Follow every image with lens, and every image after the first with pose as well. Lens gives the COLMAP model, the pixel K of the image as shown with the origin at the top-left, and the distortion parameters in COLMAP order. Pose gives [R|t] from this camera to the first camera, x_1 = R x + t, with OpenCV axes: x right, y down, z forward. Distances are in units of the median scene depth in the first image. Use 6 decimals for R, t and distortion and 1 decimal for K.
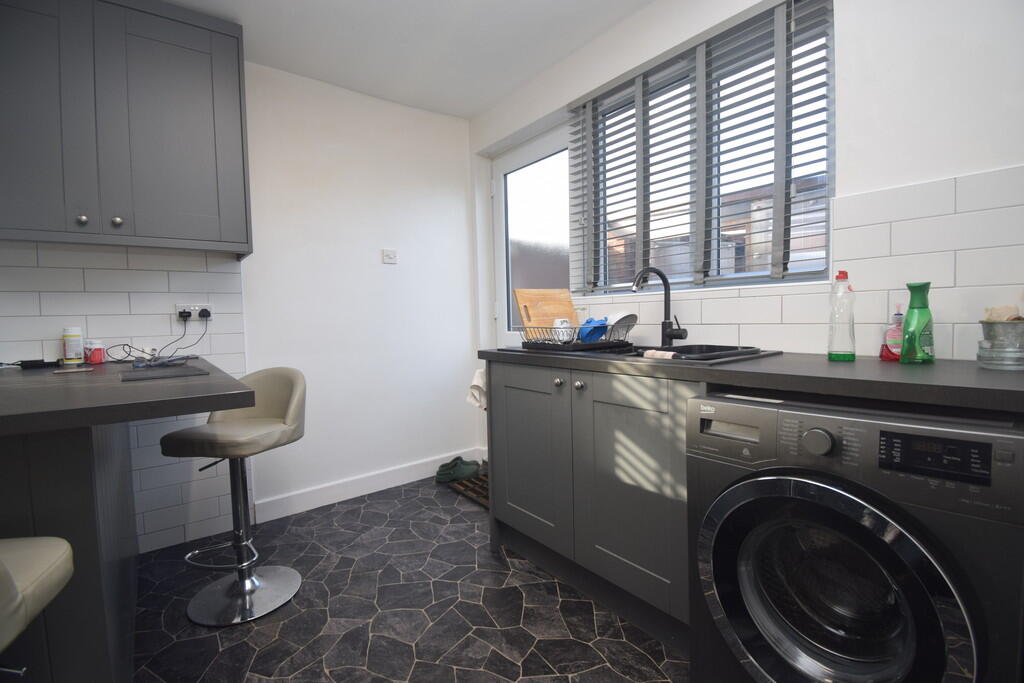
lens RADIAL K [[459.1, 0, 509.5], [0, 459.1, 337.3], [0, 0, 1]] dist [-0.000361, -0.000131]
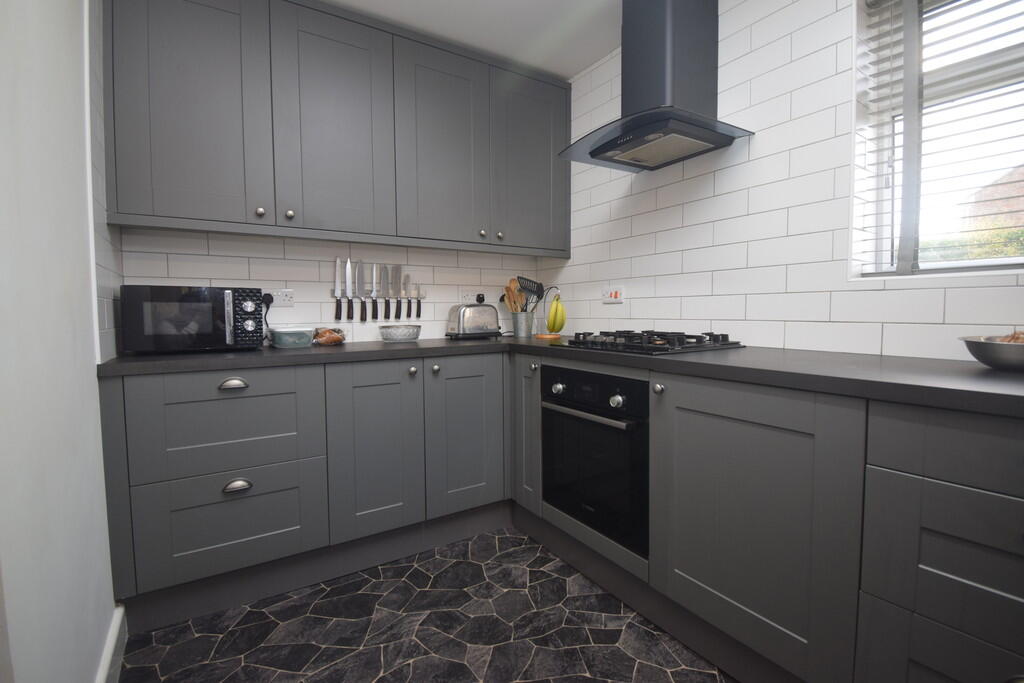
lens RADIAL K [[459.1, 0, 509.5], [0, 459.1, 337.3], [0, 0, 1]] dist [-0.000361, -0.000131]
pose [[-0.081526, 0.071944, -0.994071, 0.823014], [-0.035137, 0.996564, 0.075006, -0.086126], [0.996052, 0.041044, -0.078718, 1.259261]]
